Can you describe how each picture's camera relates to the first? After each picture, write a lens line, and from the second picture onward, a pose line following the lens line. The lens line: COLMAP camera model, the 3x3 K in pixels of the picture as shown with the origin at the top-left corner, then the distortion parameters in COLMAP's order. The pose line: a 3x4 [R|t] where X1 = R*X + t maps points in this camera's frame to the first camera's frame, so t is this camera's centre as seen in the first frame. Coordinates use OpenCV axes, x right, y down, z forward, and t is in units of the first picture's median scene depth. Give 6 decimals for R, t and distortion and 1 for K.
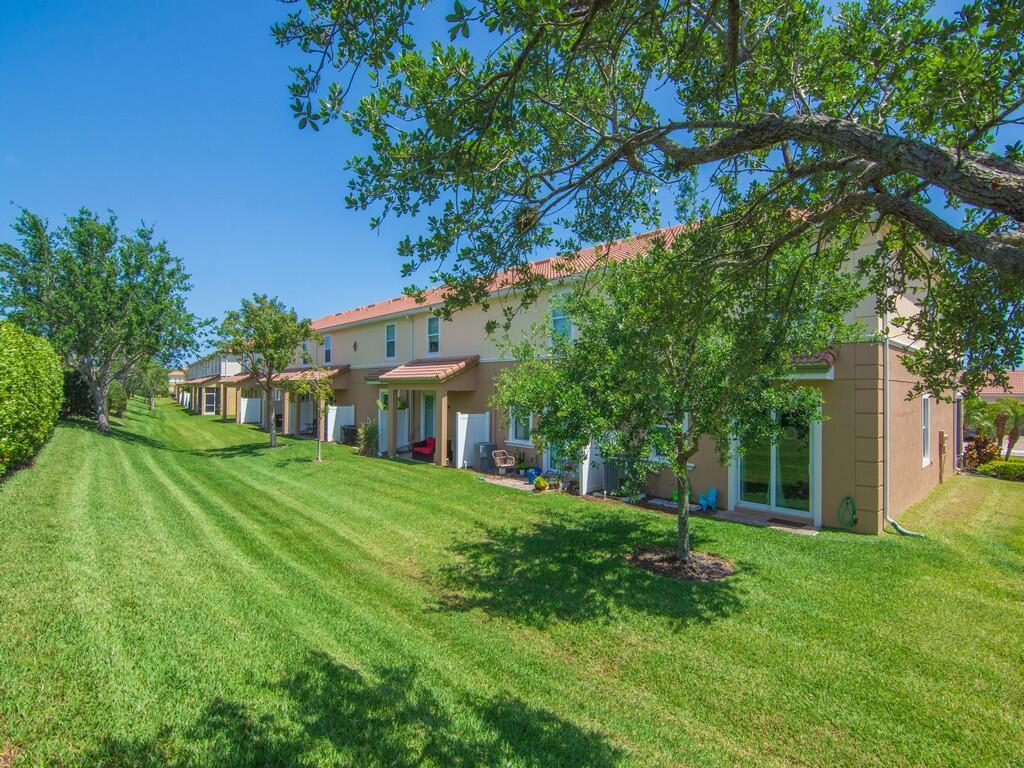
lens RADIAL K [[501.2, 0, 511.7], [0, 501.2, 374.5], [0, 0, 1]] dist [-0.019967, -0.002106]
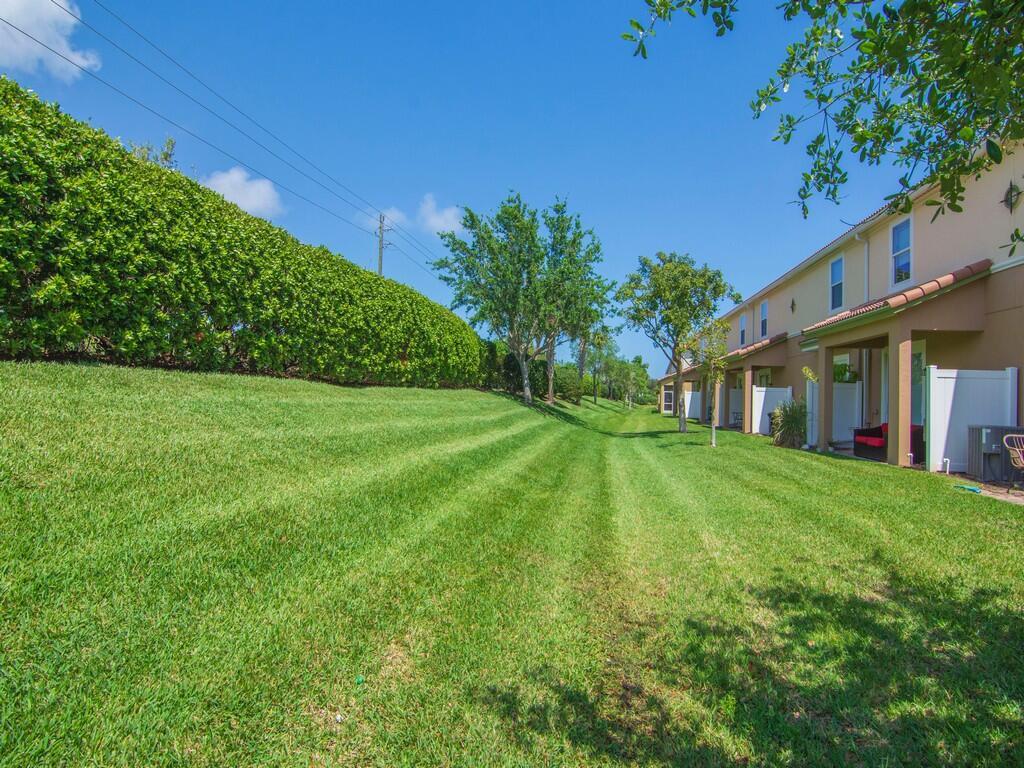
lens RADIAL K [[529.7, 0, 500.4], [0, 529.7, 384.5], [0, 0, 1]] dist [-0.022139, -0.000942]
pose [[0.608648, -0.006488, -0.793414, 0.066933], [-0.001328, 0.999957, -0.009195, 0.129798], [0.793440, 0.006651, 0.608613, 0.396492]]
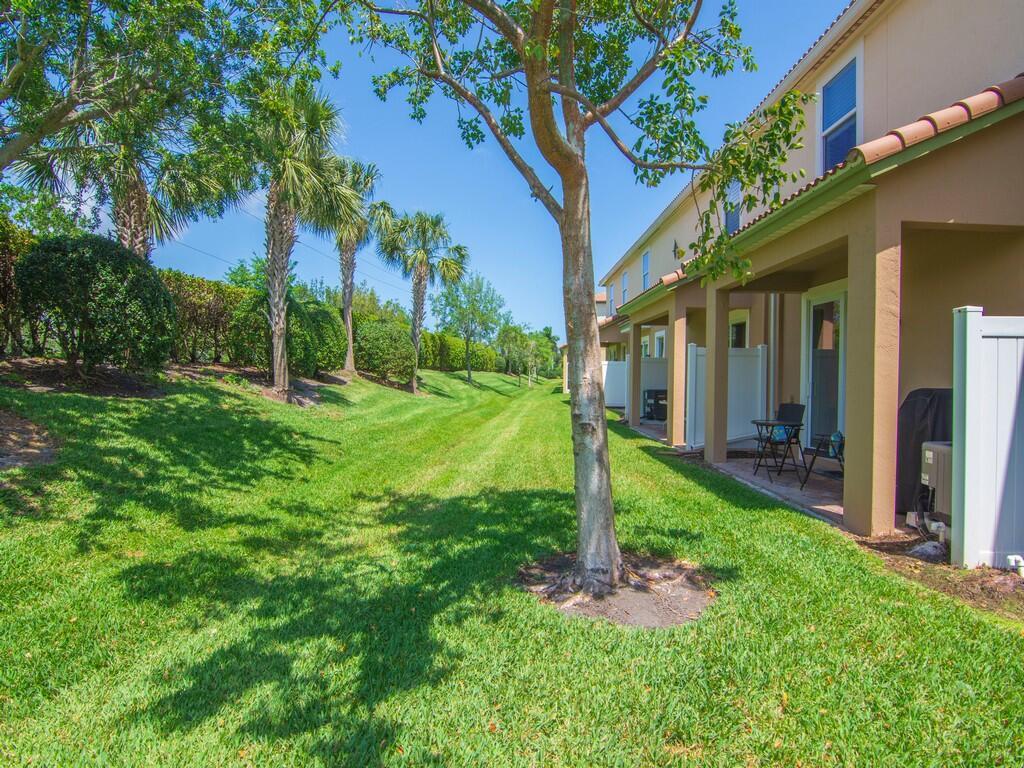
lens RADIAL K [[501.2, 0, 511.7], [0, 501.2, 374.5], [0, 0, 1]] dist [-0.019967, -0.002106]
pose [[0.716229, 0.005822, -0.697841, -0.129165], [0.018350, 0.999462, 0.027172, 0.121234], [0.697624, -0.032267, 0.715737, 0.942093]]
